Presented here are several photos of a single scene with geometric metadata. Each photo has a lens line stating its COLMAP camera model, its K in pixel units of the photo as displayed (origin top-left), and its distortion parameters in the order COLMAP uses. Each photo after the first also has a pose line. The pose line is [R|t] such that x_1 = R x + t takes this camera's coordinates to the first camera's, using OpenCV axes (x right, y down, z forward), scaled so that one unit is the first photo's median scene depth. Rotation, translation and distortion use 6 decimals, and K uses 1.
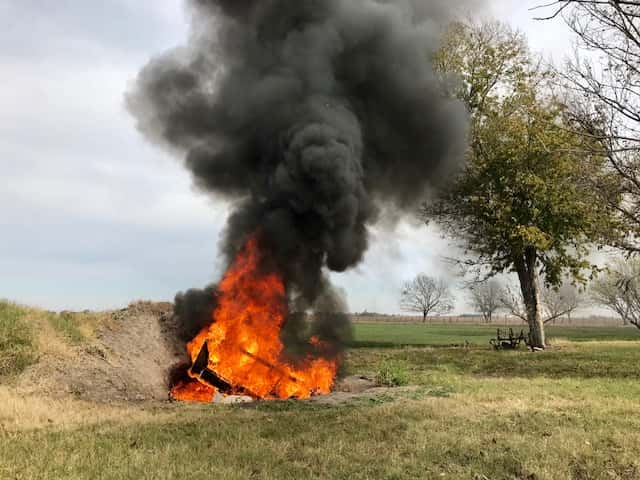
lens RADIAL K [[522.9, 0, 318.0], [0, 522.9, 235.3], [0, 0, 1]] dist [0.059711, -0.074450]
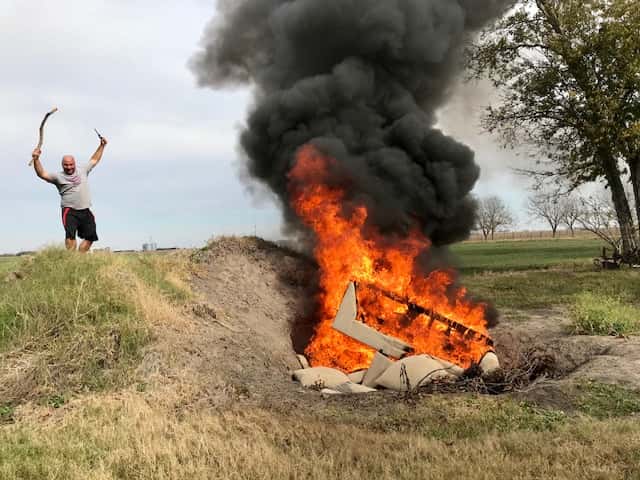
lens RADIAL K [[522.9, 0, 322.0], [0, 522.9, 237.0], [0, 0, 1]] dist [0.059711, -0.074450]
pose [[0.997874, -0.052961, 0.037974, -0.121704], [0.046961, 0.988398, 0.144446, 0.012382], [-0.045184, -0.142355, 0.988784, 0.134999]]
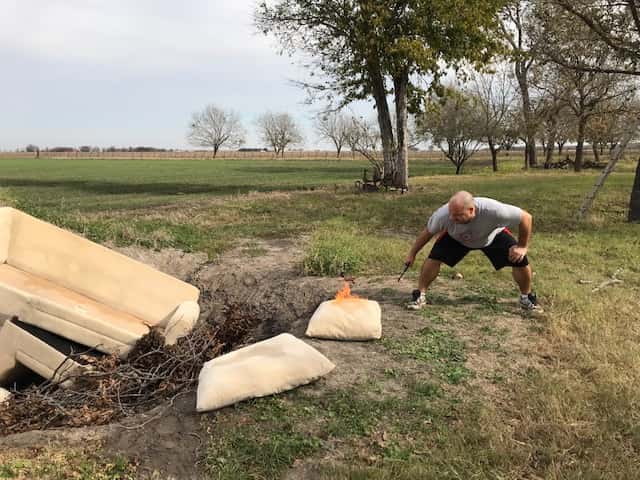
lens RADIAL K [[522.9, 0, 320.6], [0, 522.9, 242.6], [0, 0, 1]] dist [0.059711, -0.074450]
pose [[0.915923, -0.077501, 0.393799, -0.049931], [-0.052819, 0.949370, 0.309689, 0.028420], [-0.397863, -0.304452, 0.865456, 0.216811]]
